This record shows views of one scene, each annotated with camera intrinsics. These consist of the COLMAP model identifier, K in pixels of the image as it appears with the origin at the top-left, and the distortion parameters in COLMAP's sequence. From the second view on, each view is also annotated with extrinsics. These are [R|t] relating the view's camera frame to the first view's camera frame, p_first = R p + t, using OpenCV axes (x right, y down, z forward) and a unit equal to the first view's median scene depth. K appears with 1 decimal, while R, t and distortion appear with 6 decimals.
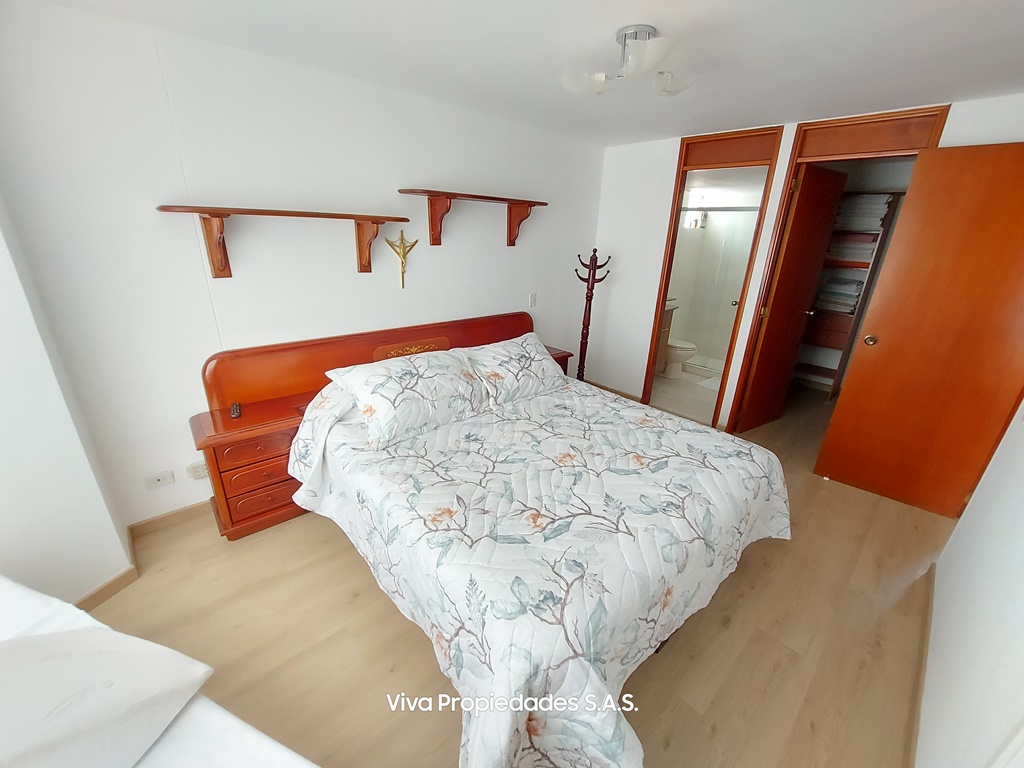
lens RADIAL K [[406.7, 0, 513.1], [0, 406.7, 385.2], [0, 0, 1]] dist [-0.001492, -0.006521]
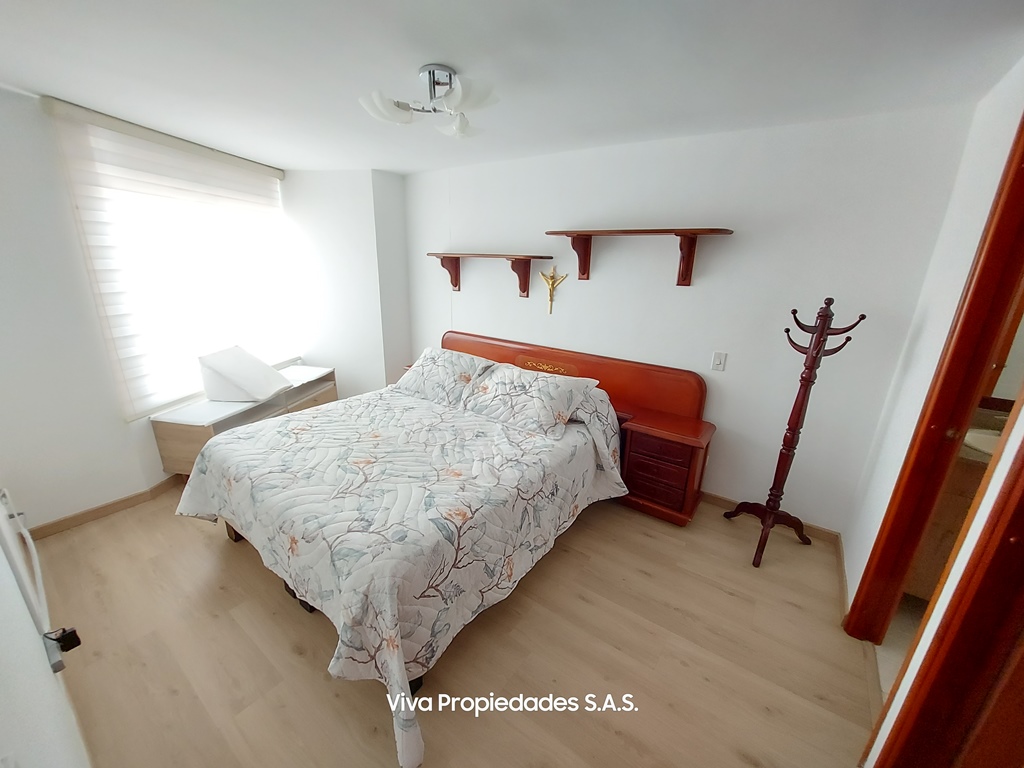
lens RADIAL K [[406.7, 0, 513.1], [0, 406.7, 385.2], [0, 0, 1]] dist [-0.001492, -0.006521]
pose [[0.206736, 0.260478, -0.943086, 0.962033], [-0.362469, 0.915712, 0.173459, -0.238722], [0.908778, 0.305979, 0.283725, 0.700186]]
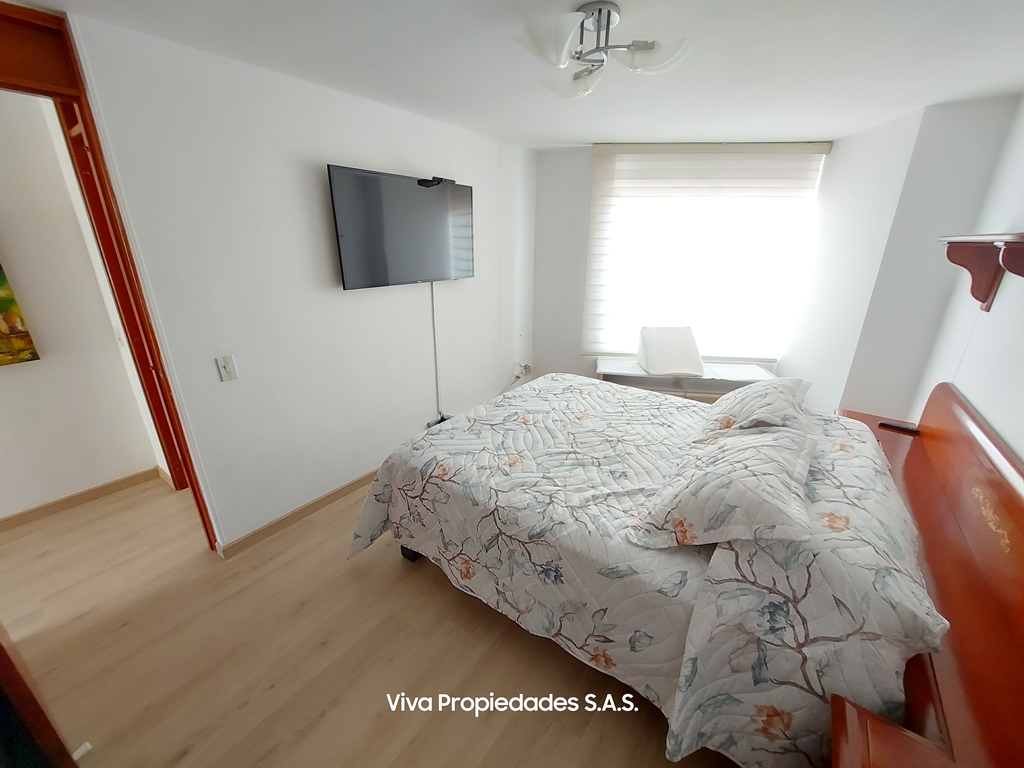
lens RADIAL K [[412.4, 0, 516.0], [0, 412.4, 385.4], [0, 0, 1]] dist [-0.000476, -0.007169]
pose [[-0.976522, 0.031865, -0.213048, 0.428356], [-0.112264, 0.768801, 0.629557, -0.495489], [0.183853, 0.638694, -0.747174, 1.328393]]
